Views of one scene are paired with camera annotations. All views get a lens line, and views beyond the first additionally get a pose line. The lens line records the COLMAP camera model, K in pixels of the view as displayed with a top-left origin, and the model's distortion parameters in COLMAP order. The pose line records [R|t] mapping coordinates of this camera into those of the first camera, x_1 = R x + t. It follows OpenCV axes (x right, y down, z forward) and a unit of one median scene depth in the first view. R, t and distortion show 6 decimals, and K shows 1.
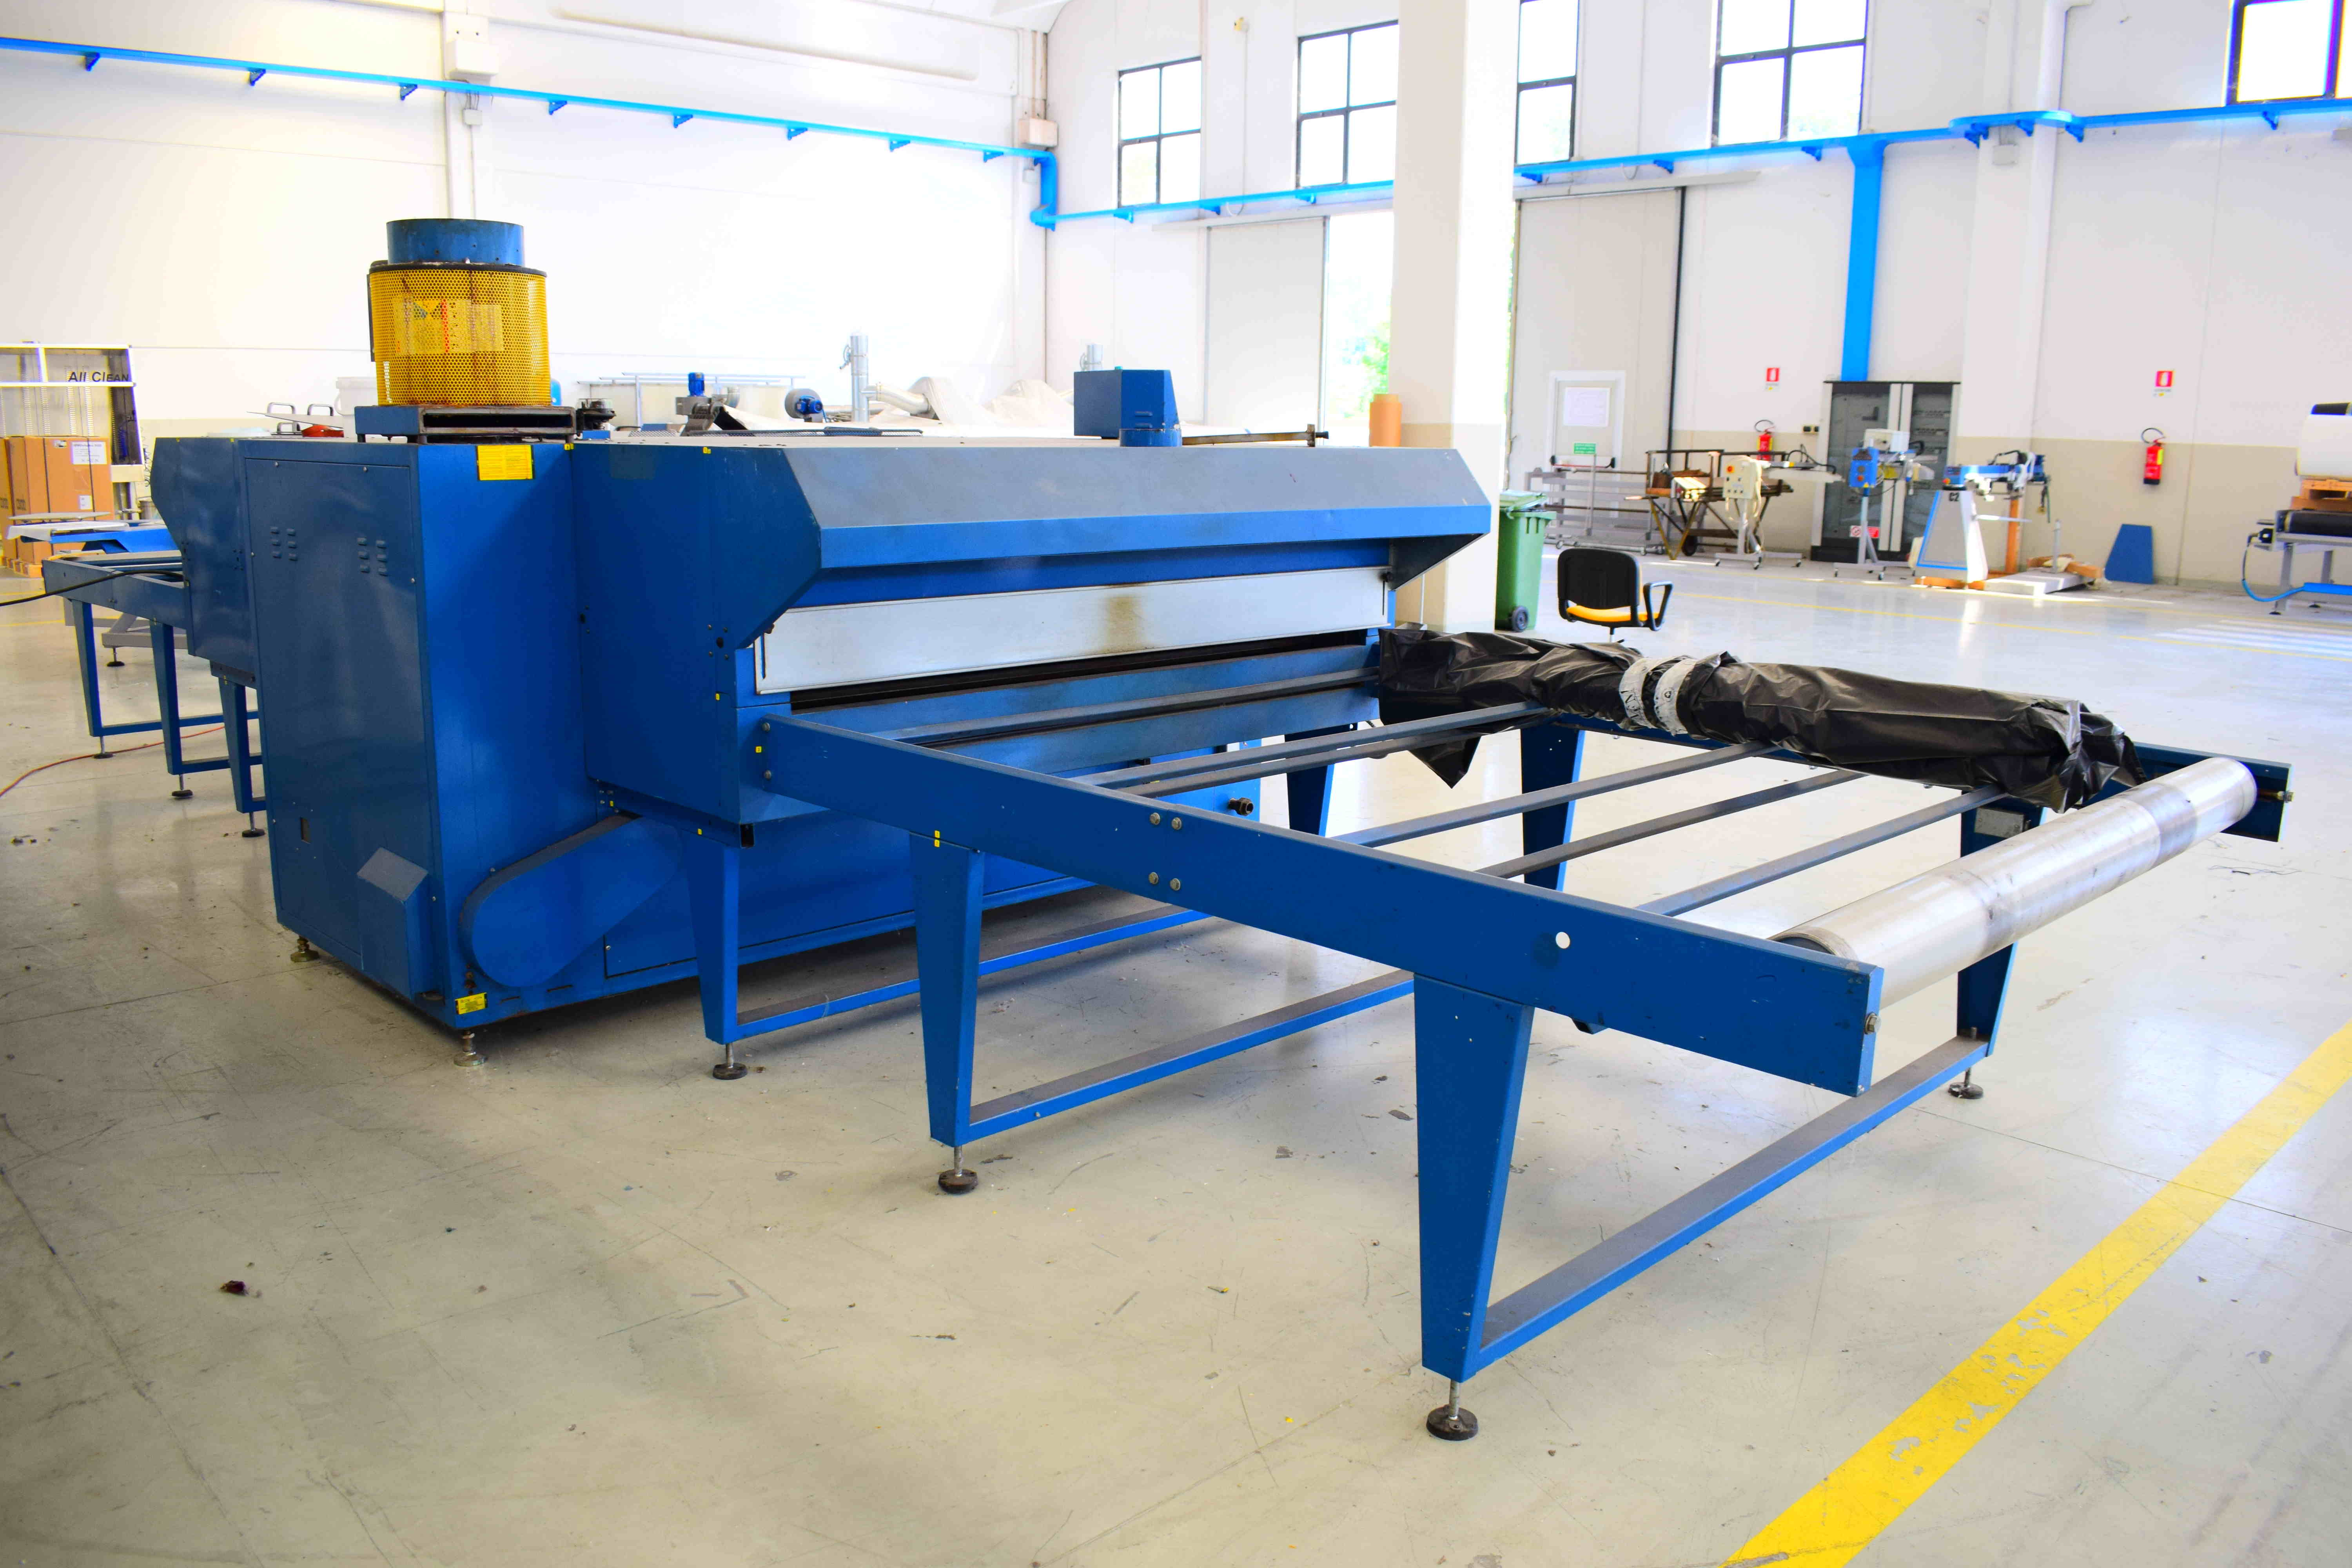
lens RADIAL K [[1808.0, 0, 1176.0], [0, 1808.0, 784.0], [0, 0, 1]] dist [-0.078487, -0.009575]
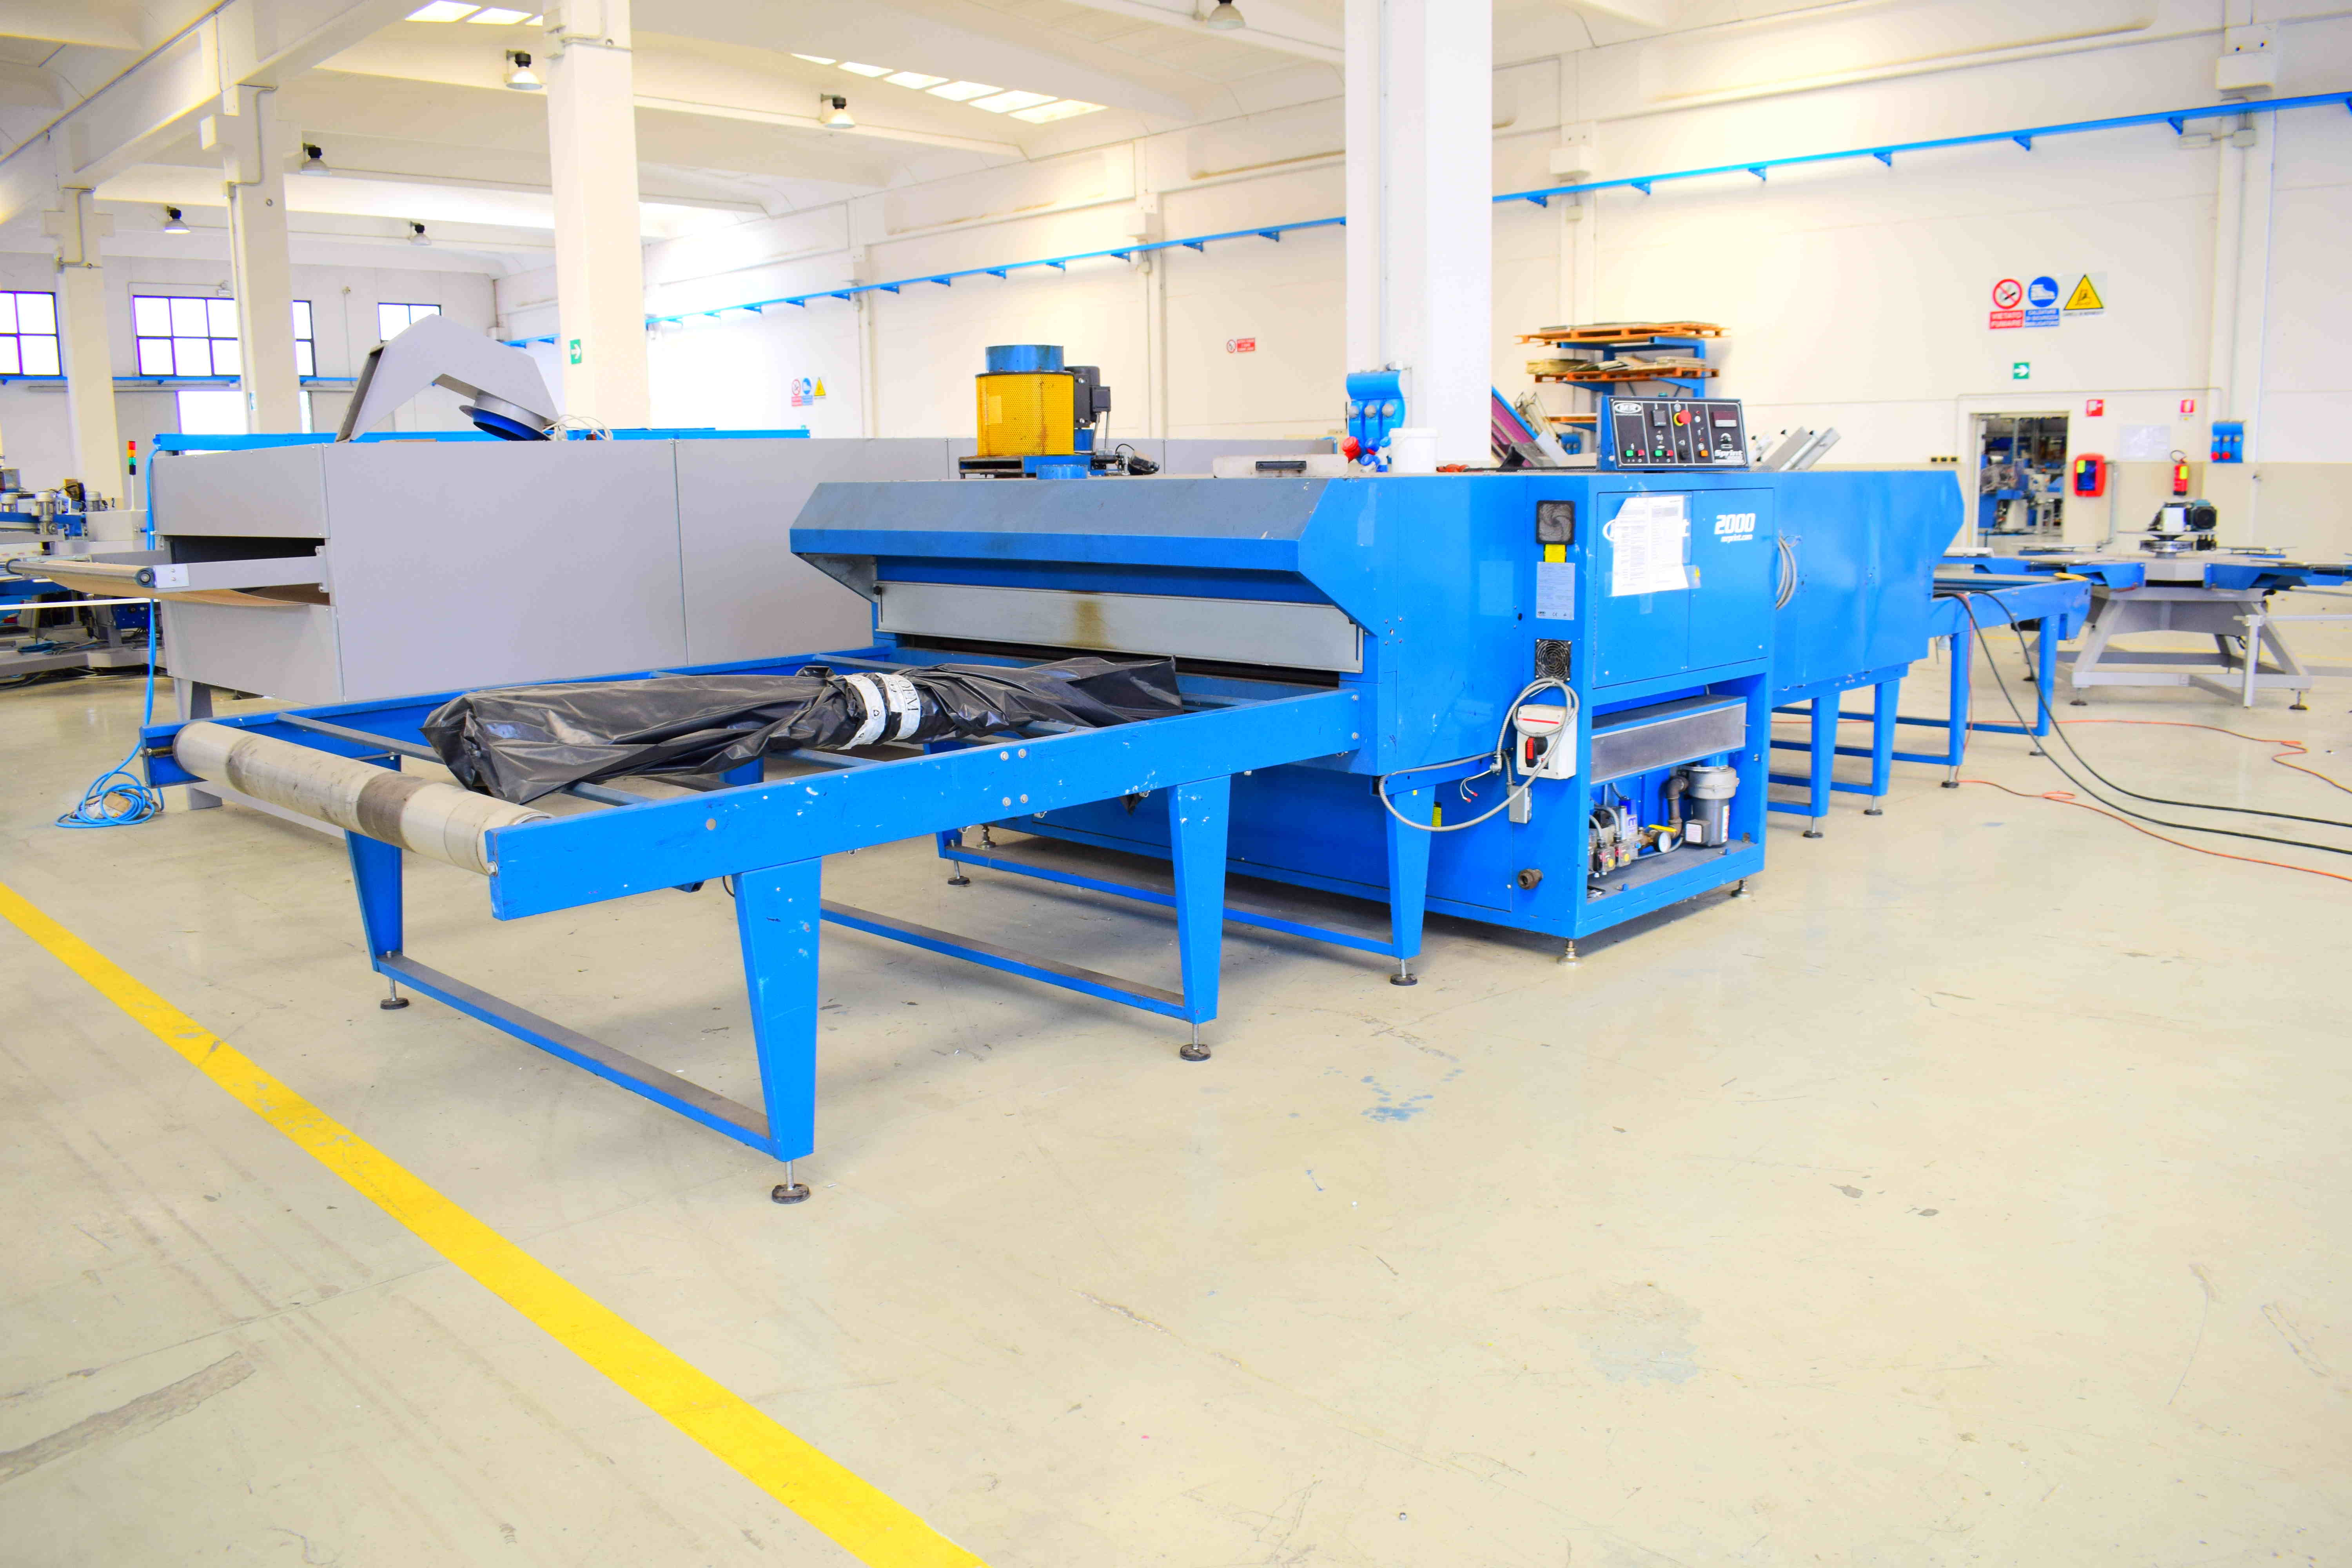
lens RADIAL K [[1793.8, 0, 1176.0], [0, 1793.8, 784.0], [0, 0, 1]] dist [-0.089228, 0.002117]
pose [[0.019931, 0.164731, -0.986137, 1.366166], [-0.186210, 0.969687, 0.158219, -0.214640], [0.982308, 0.180476, 0.050002, 1.172177]]
